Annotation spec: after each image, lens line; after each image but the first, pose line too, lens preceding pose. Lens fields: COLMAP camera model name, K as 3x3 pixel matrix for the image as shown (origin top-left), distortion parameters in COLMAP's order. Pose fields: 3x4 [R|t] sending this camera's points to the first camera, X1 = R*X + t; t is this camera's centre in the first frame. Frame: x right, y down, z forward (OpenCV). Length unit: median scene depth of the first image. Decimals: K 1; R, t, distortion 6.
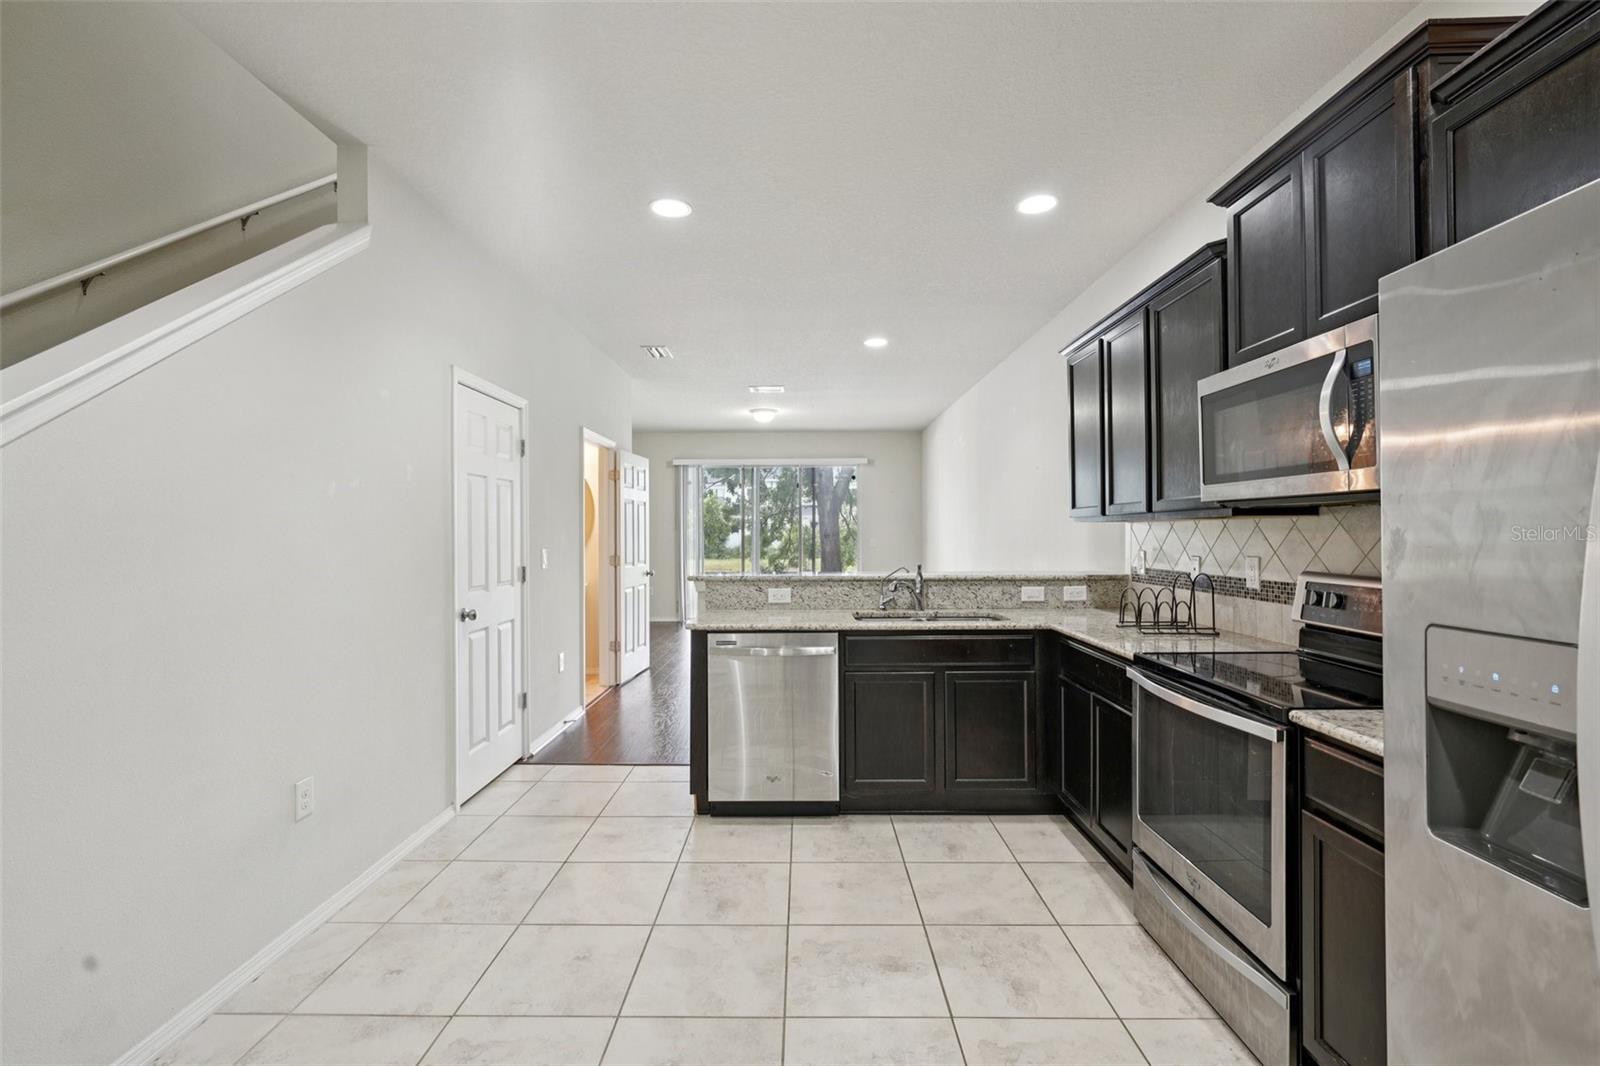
lens RADIAL K [[706.1, 0, 797.1], [0, 706.1, 529.9], [0, 0, 1]] dist [-0.001882, 0.000523]
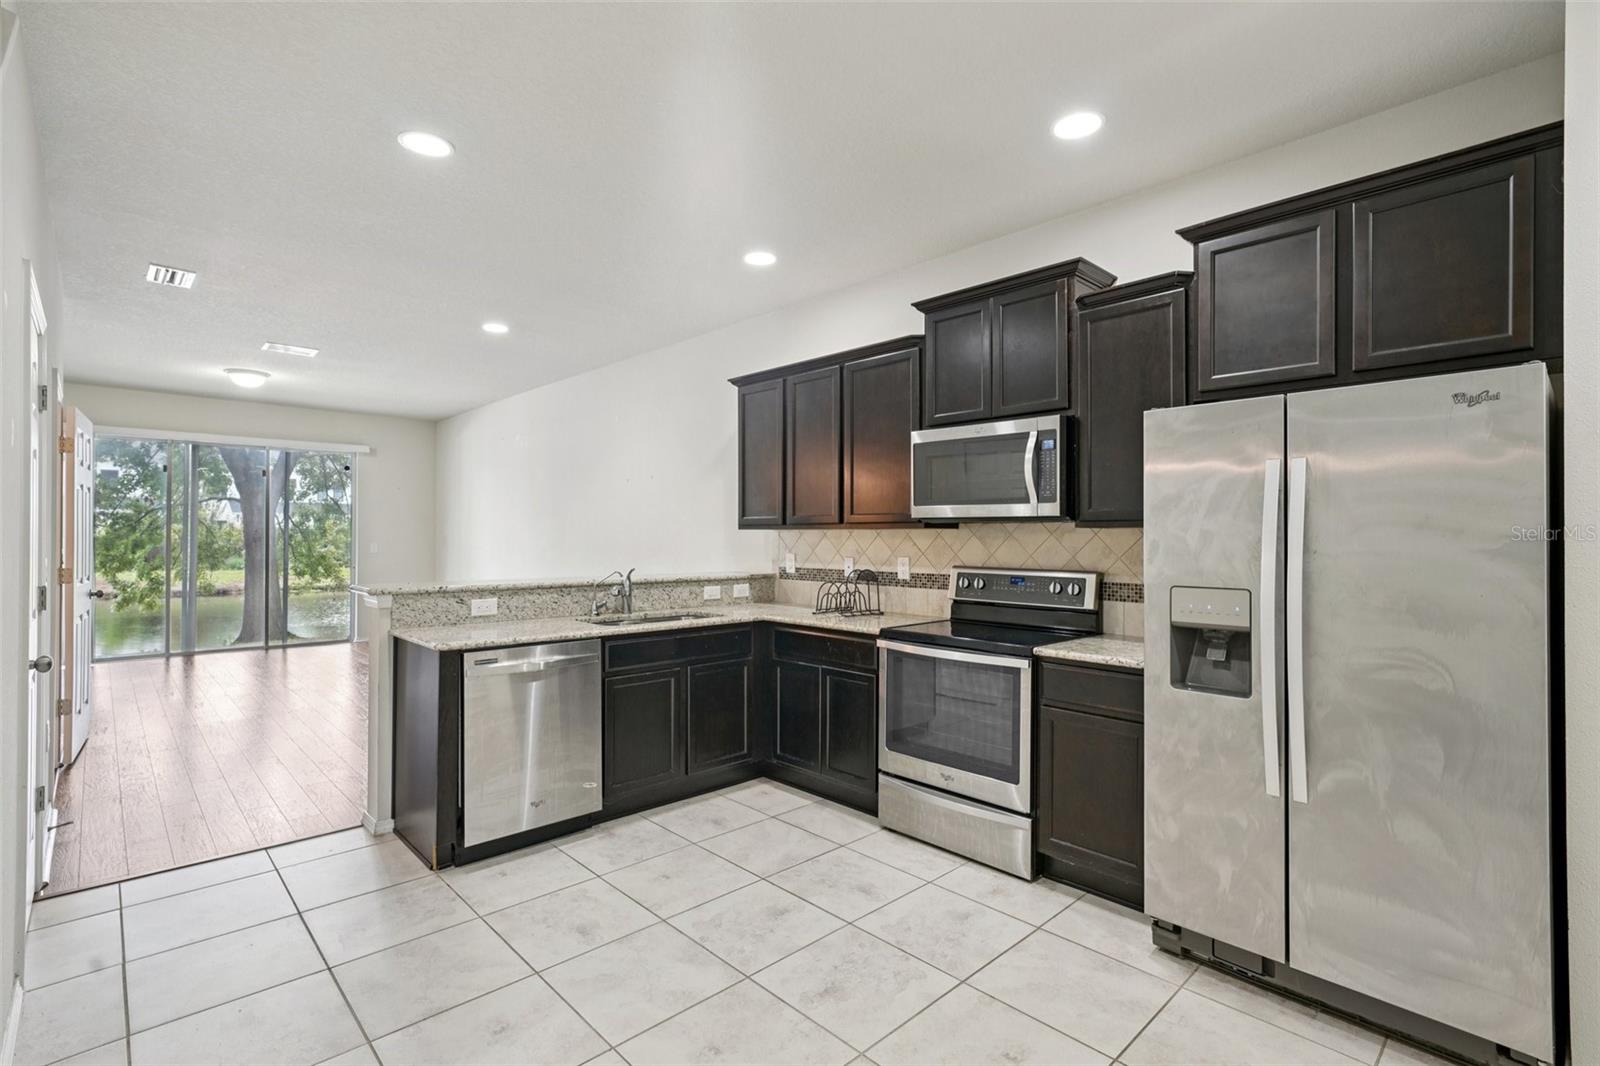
lens RADIAL K [[743.9, 0, 794.8], [0, 743.9, 531.5], [0, 0, 1]] dist [-0.003345, -0.000047]
pose [[0.718915, 0.013141, 0.694974, -0.459989], [-0.010866, 0.999912, -0.007667, 0.001195], [-0.695013, -0.002039, 0.718994, 0.067248]]
